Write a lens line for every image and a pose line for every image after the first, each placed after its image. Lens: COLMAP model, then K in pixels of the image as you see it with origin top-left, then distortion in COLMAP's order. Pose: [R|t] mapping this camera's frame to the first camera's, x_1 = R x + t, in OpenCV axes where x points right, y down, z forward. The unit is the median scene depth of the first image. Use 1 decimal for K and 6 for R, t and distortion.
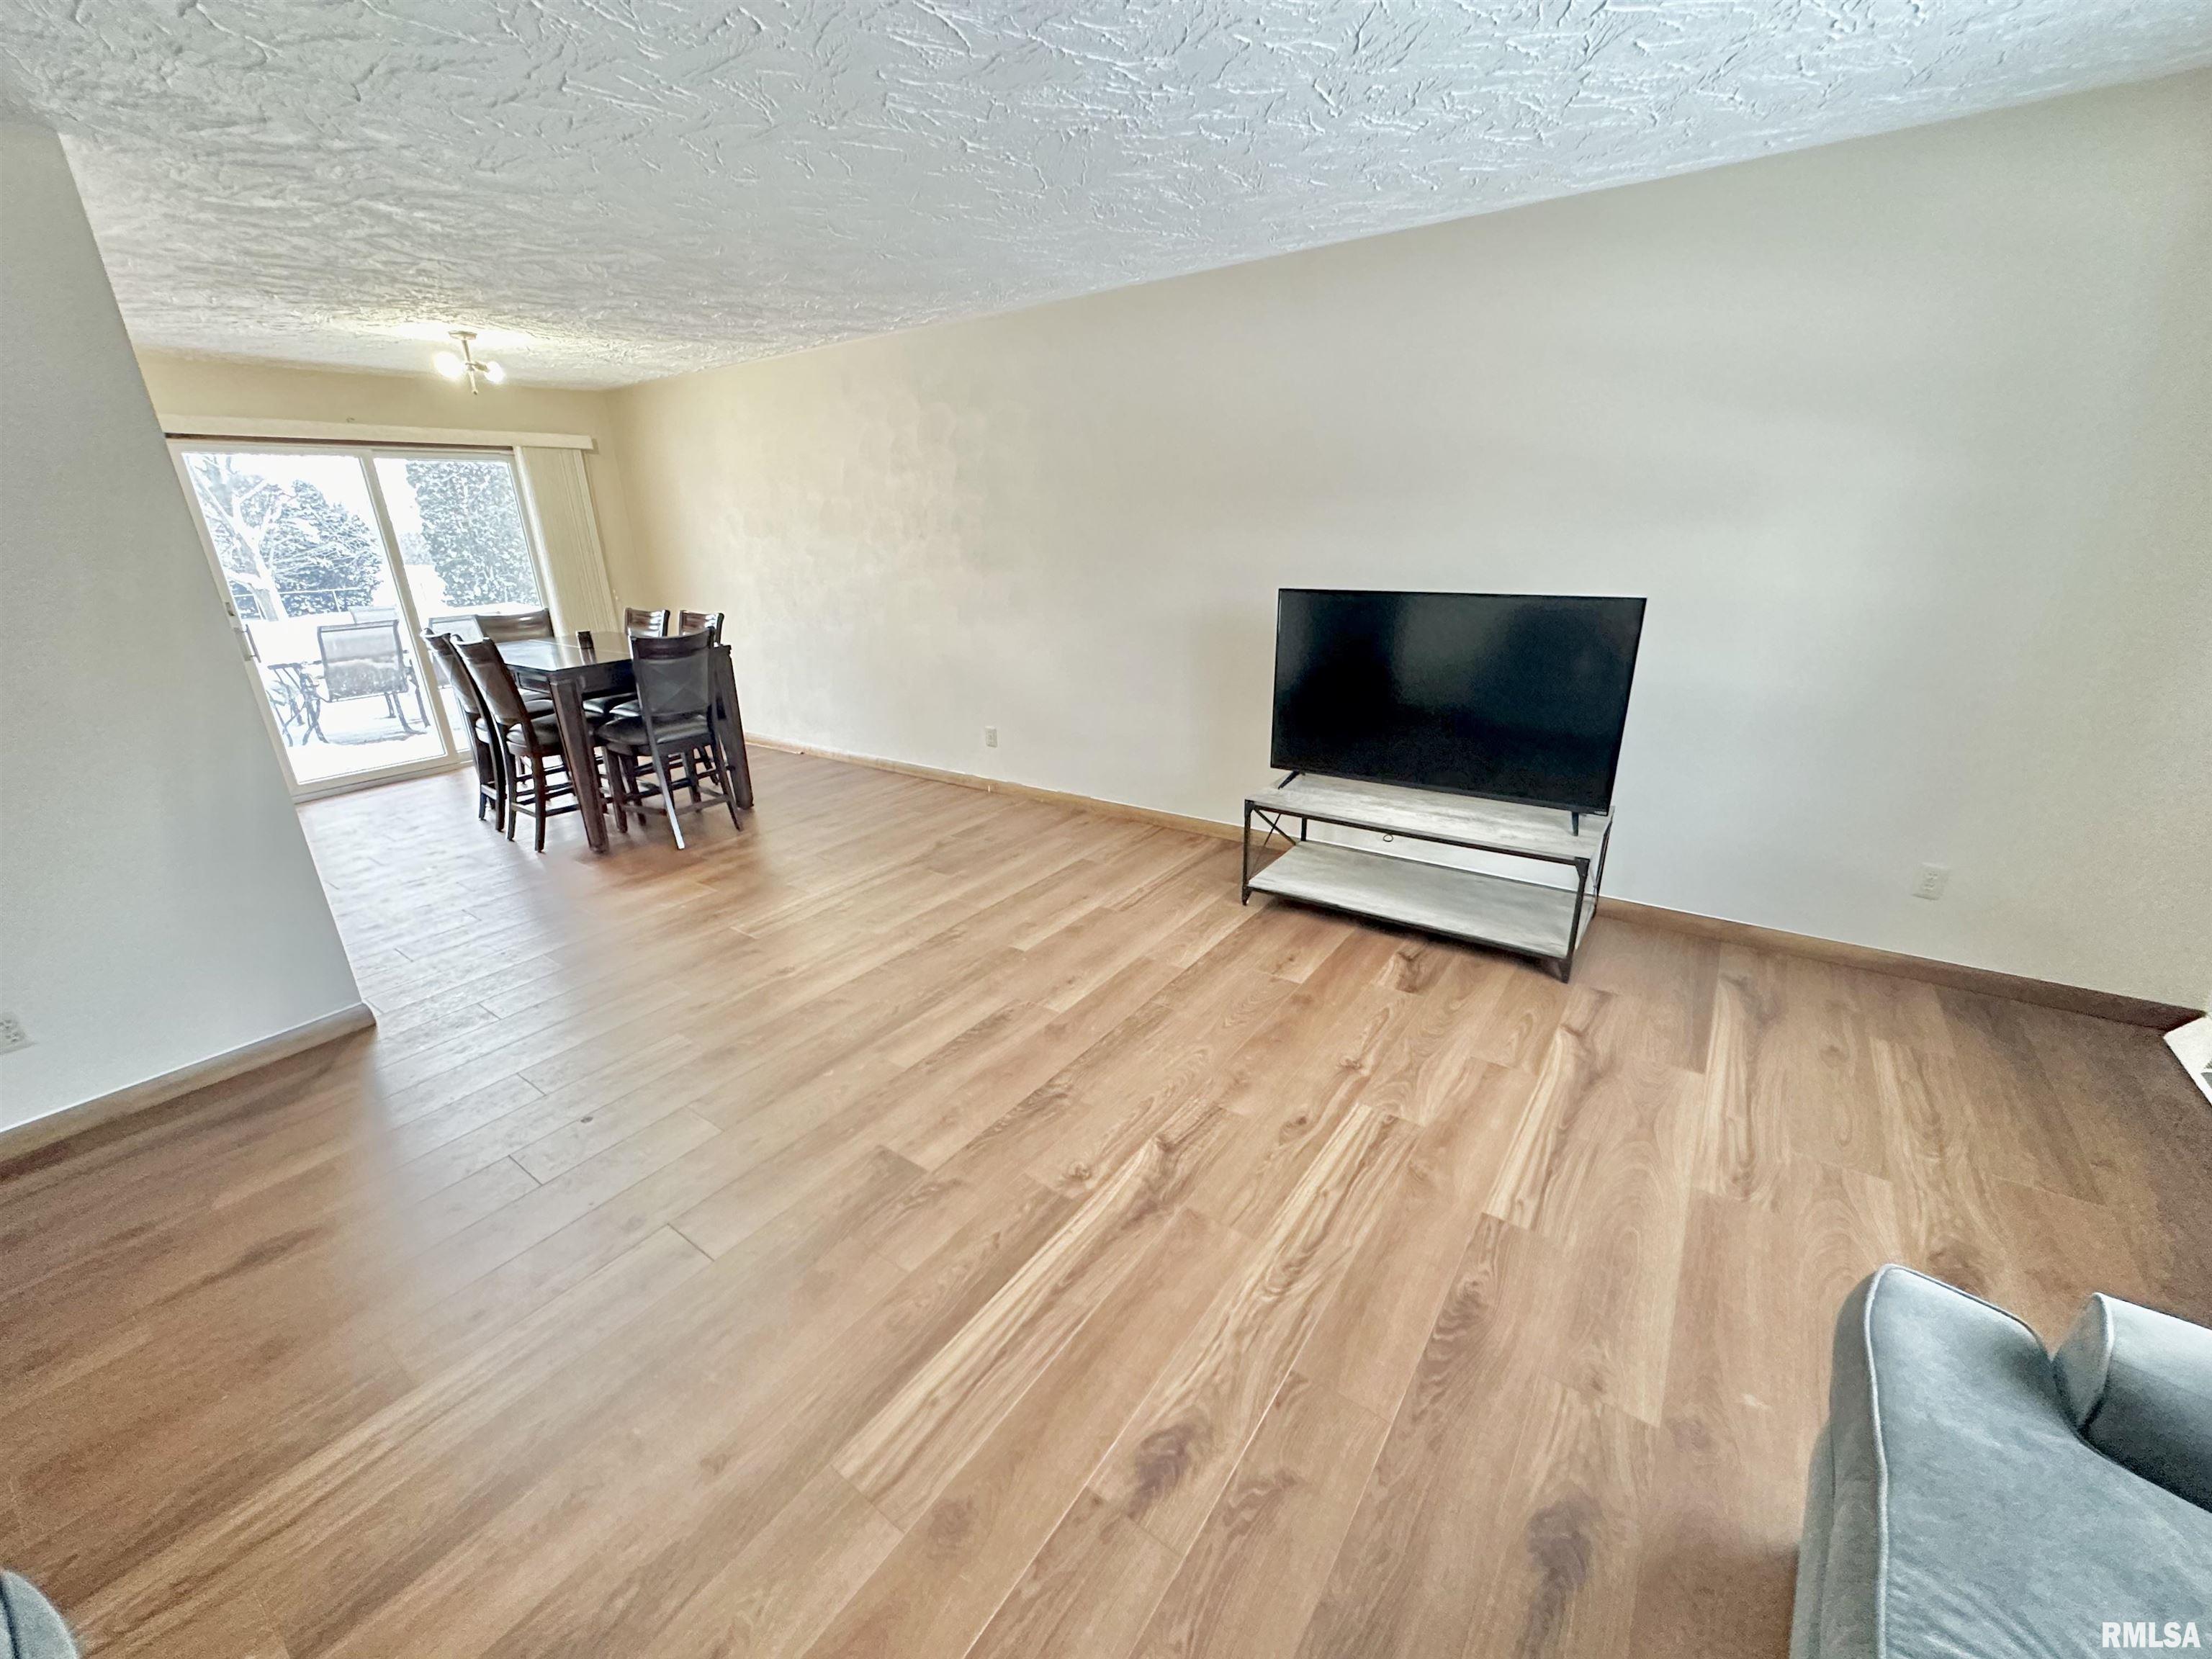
lens RADIAL K [[881.5, 0, 1100.9], [0, 881.5, 831.8], [0, 0, 1]] dist [-0.004322, 0.001615]
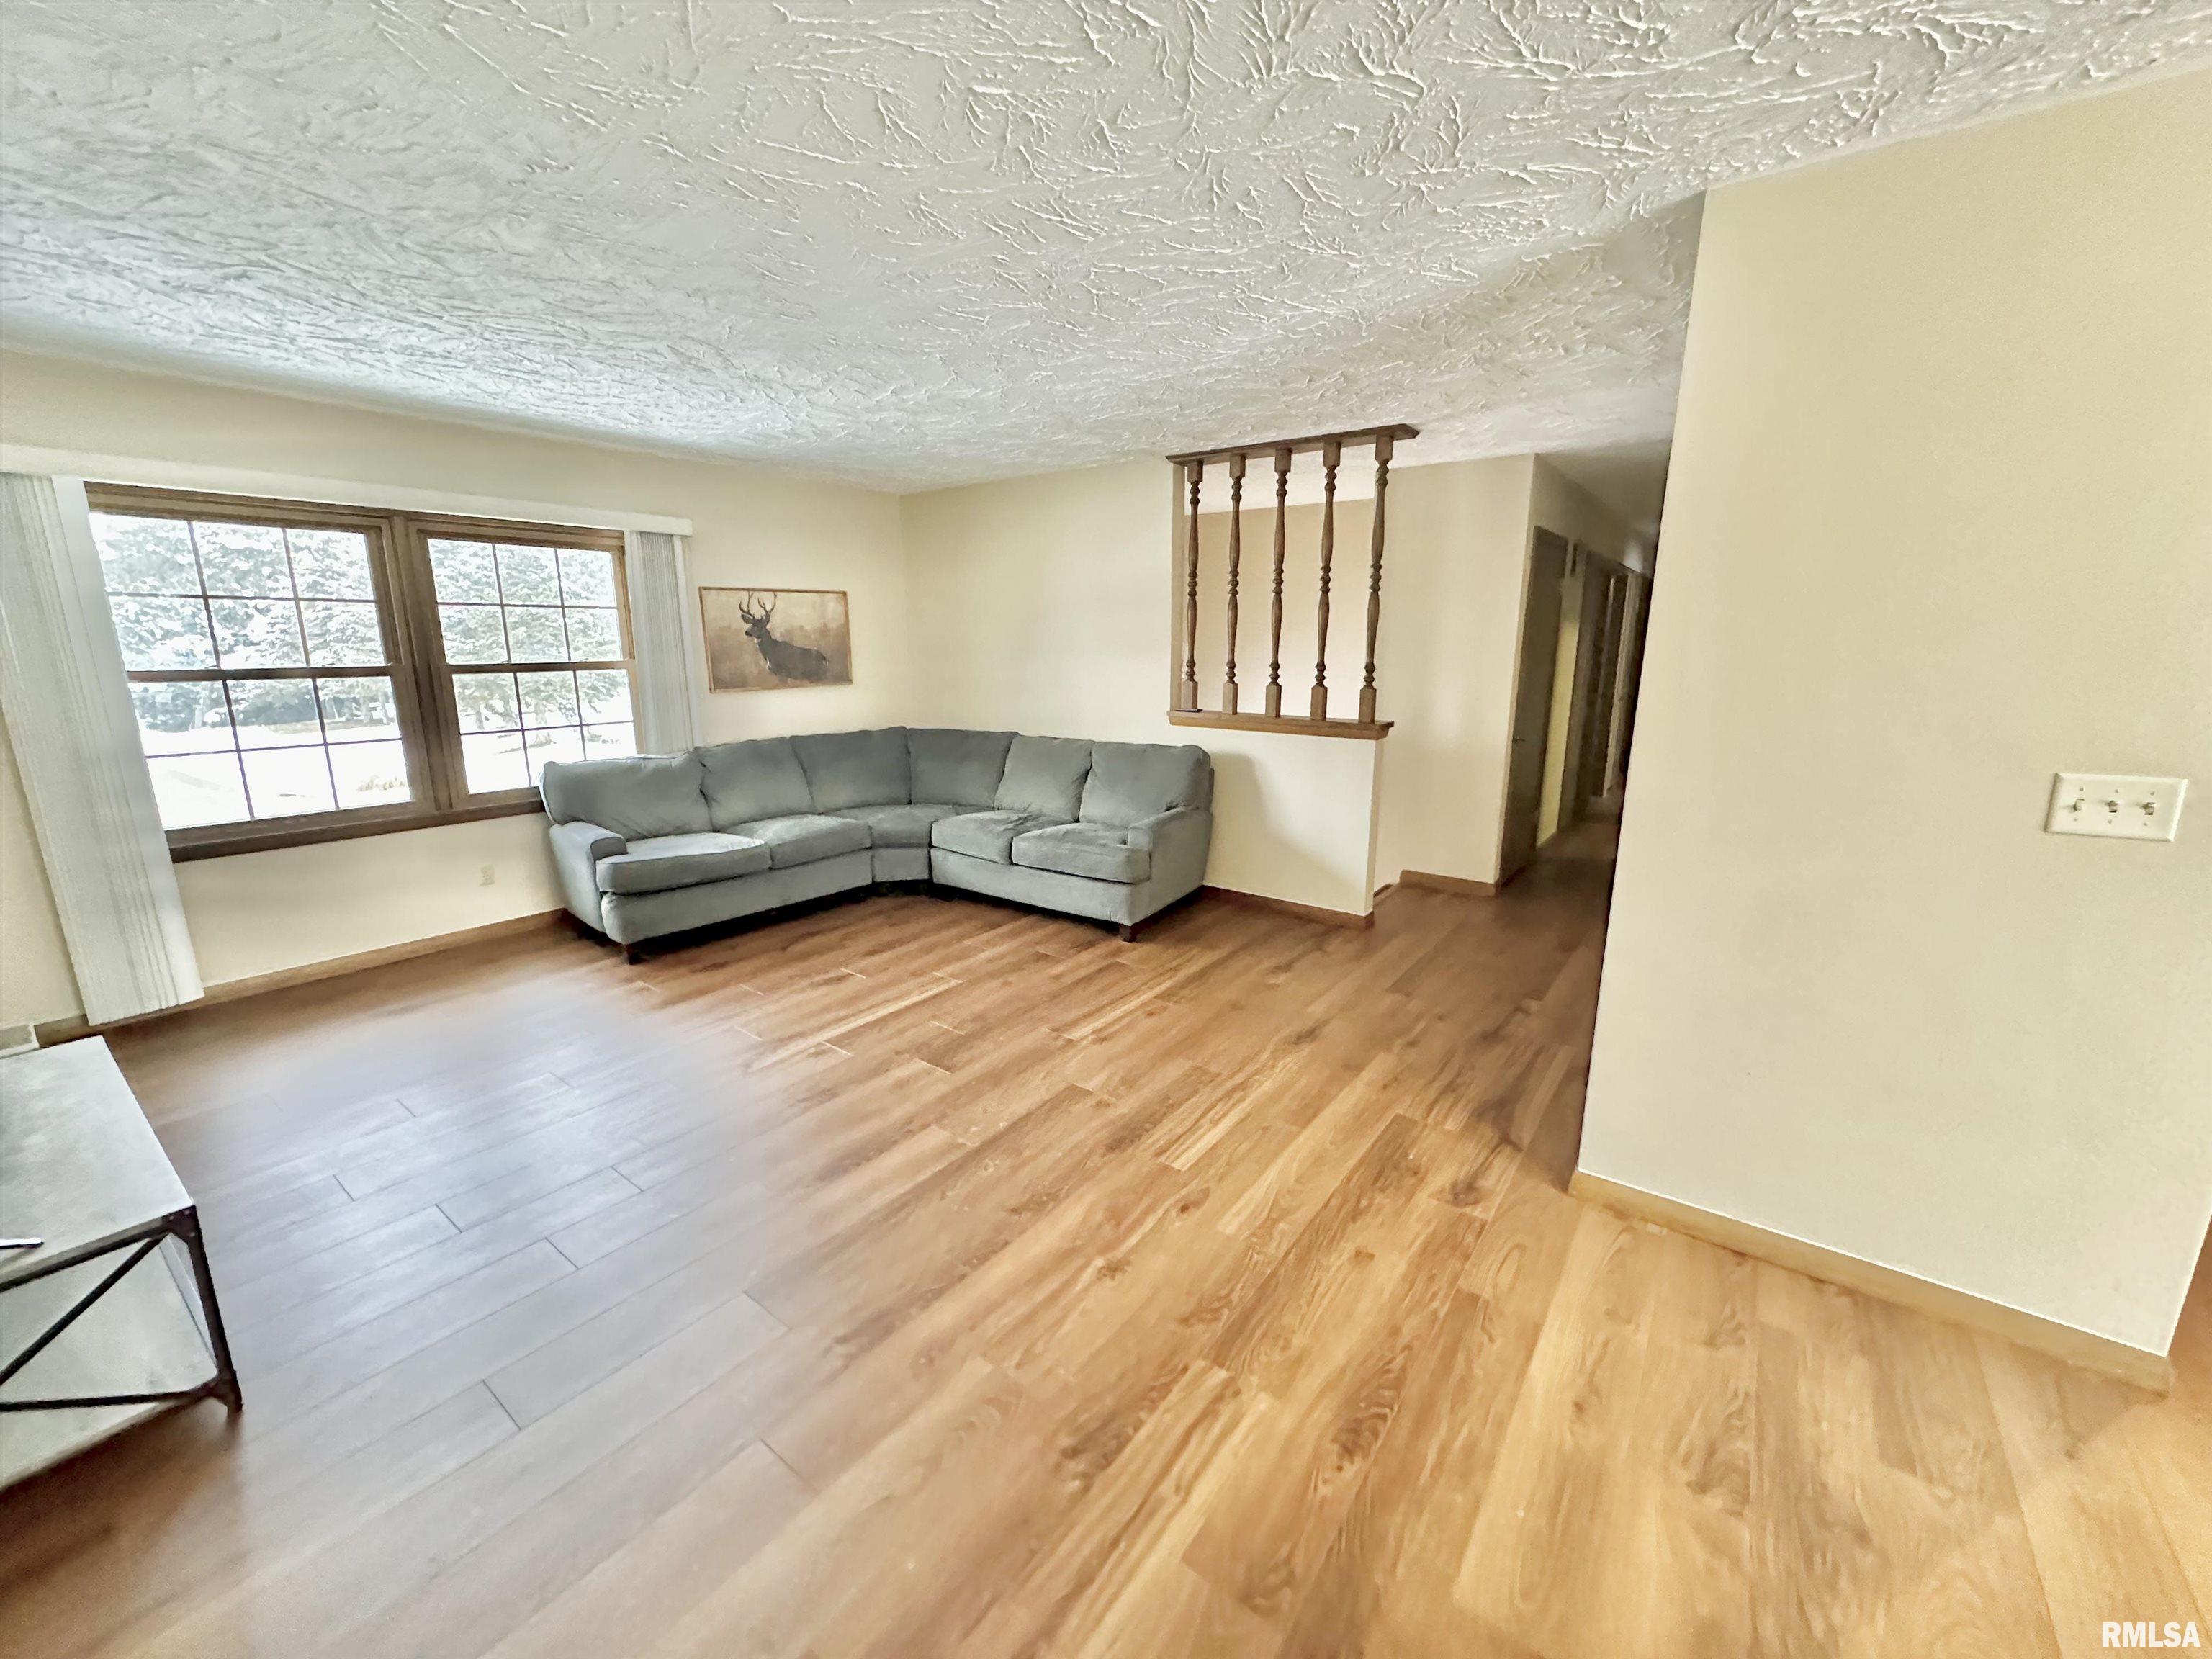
lens RADIAL K [[881.5, 0, 1110.9], [0, 881.5, 833.5], [0, 0, 1]] dist [-0.004322, 0.001615]
pose [[-0.999773, 0.012235, 0.017461, -0.534983], [0.019724, 0.841727, 0.539543, -0.699726], [-0.008096, 0.539764, -0.841777, 1.982710]]
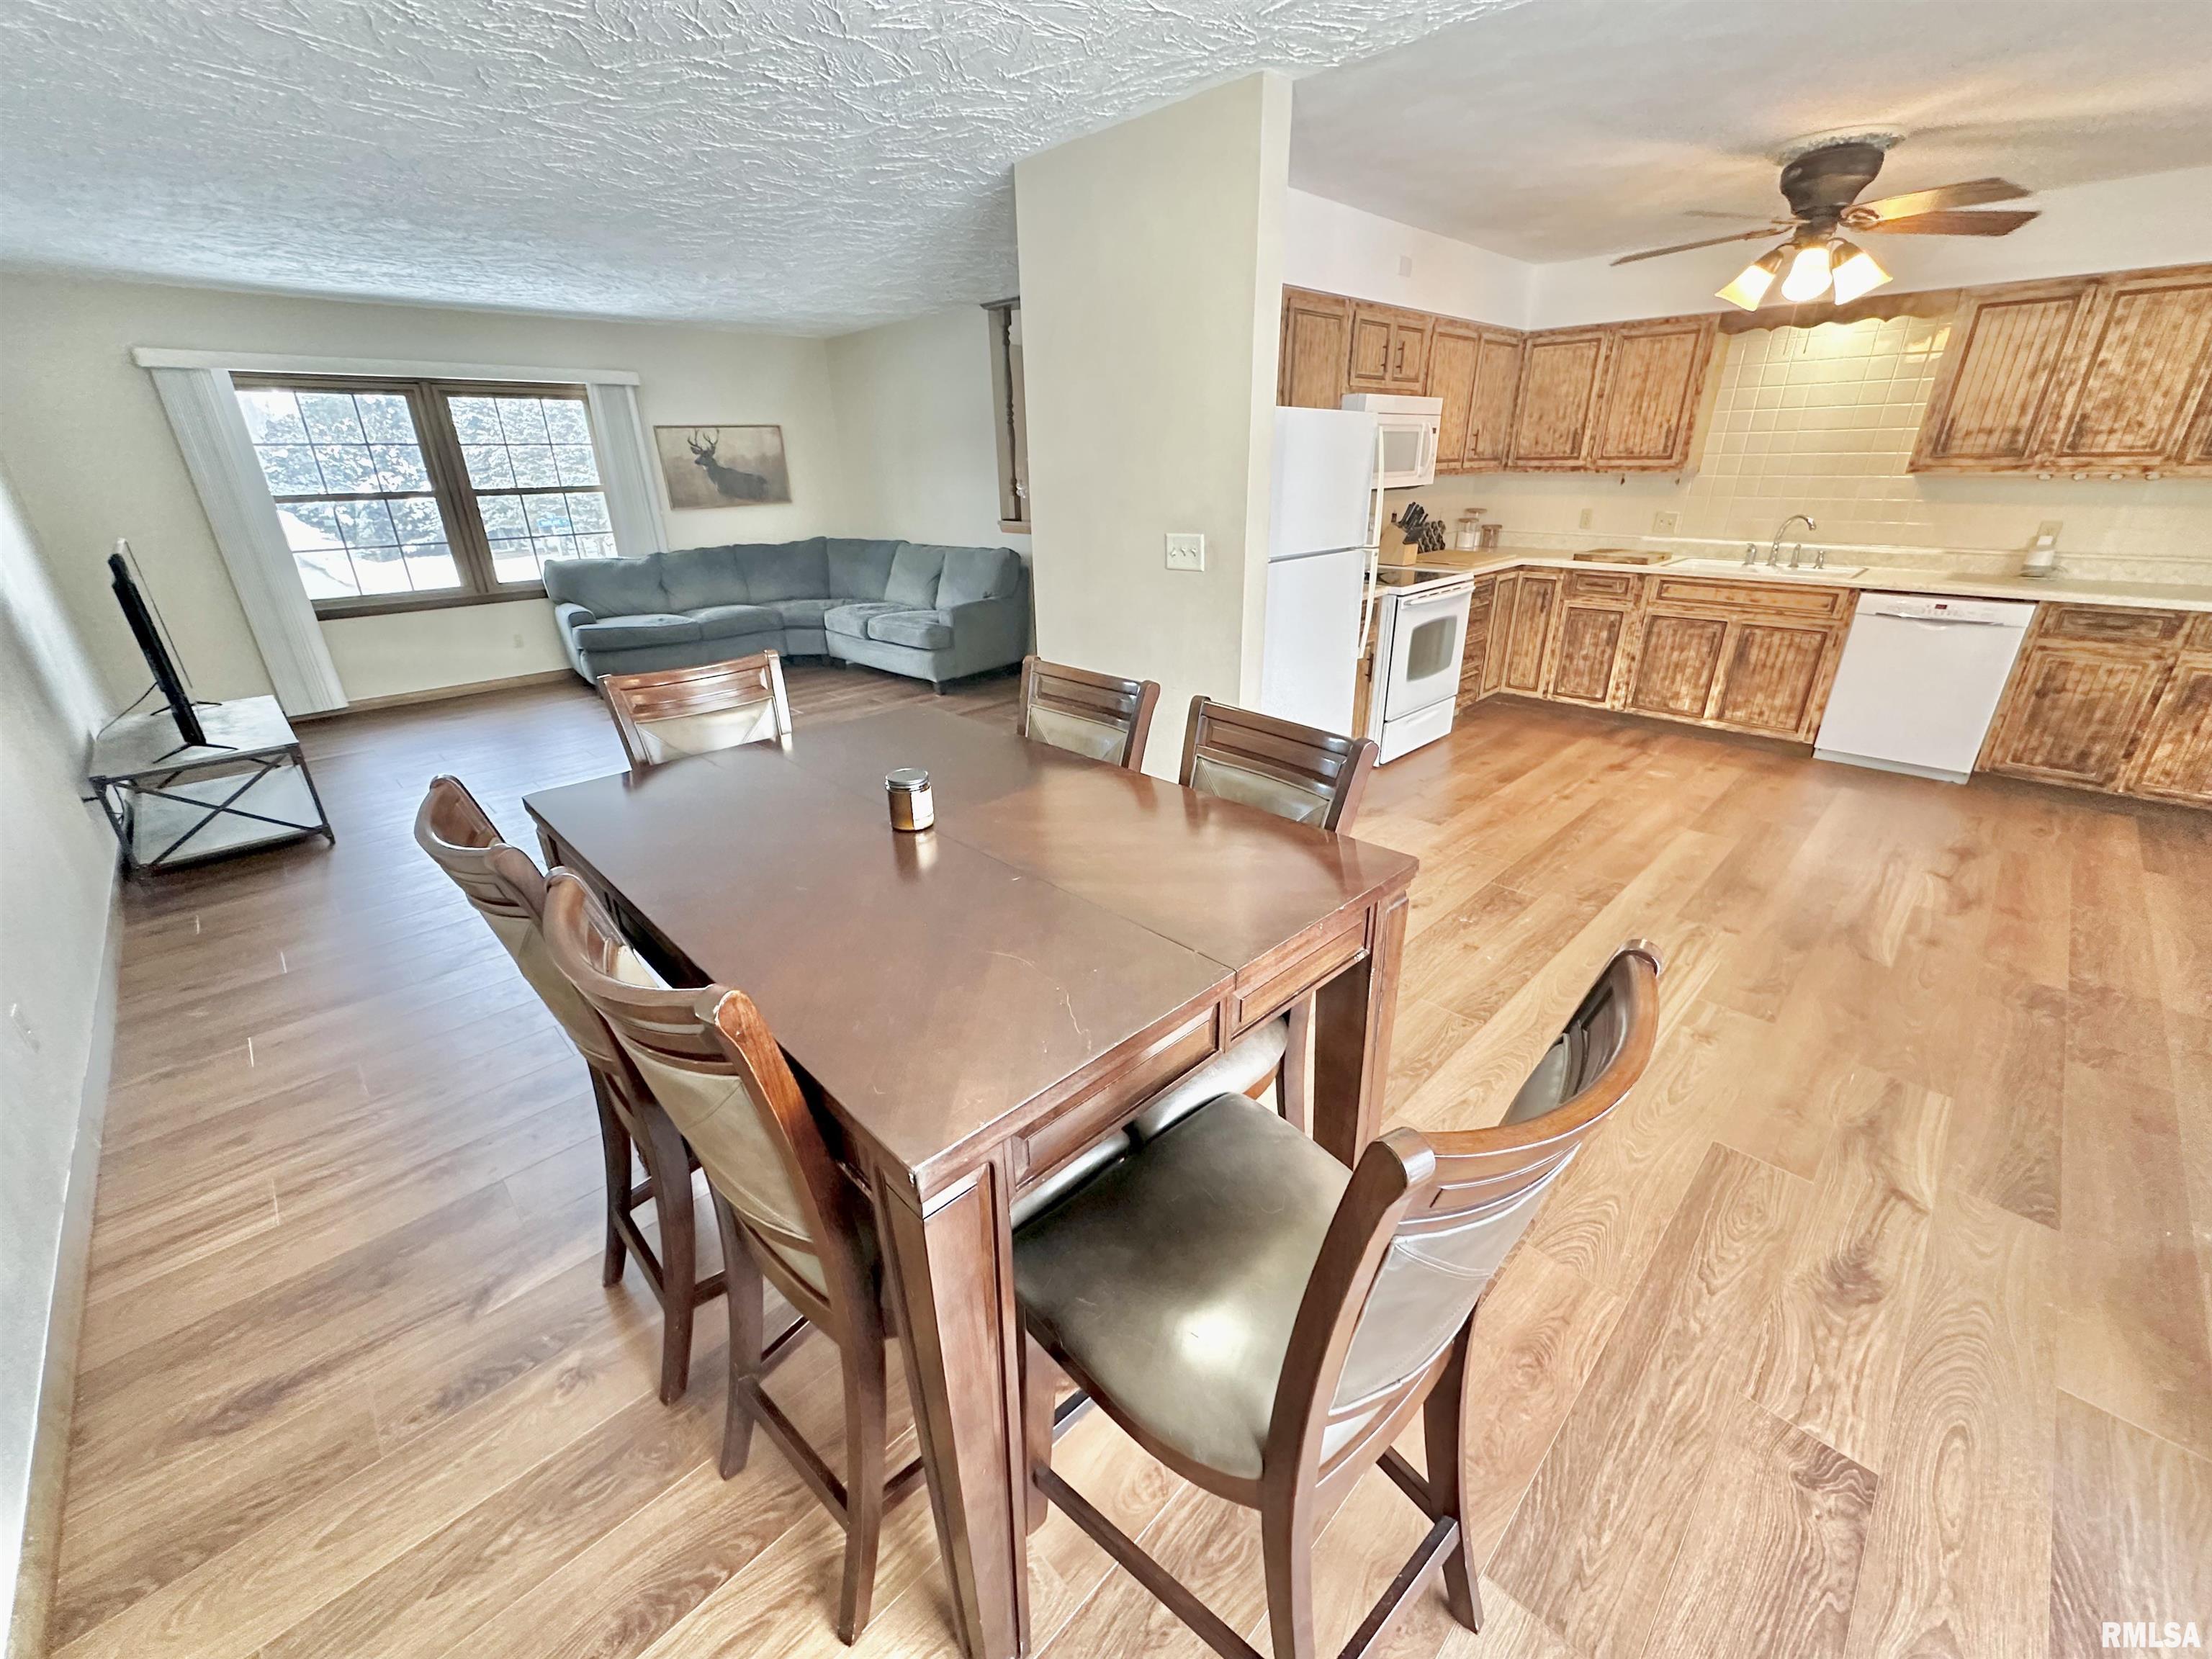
lens RADIAL K [[881.5, 0, 1109.3], [0, 881.5, 832.8], [0, 0, 1]] dist [-0.004322, 0.001615]
pose [[-0.985936, -0.032823, 0.163867, -1.532350], [0.087919, 0.732001, 0.675607, -0.908419], [-0.142126, 0.680513, -0.718820, 2.627010]]
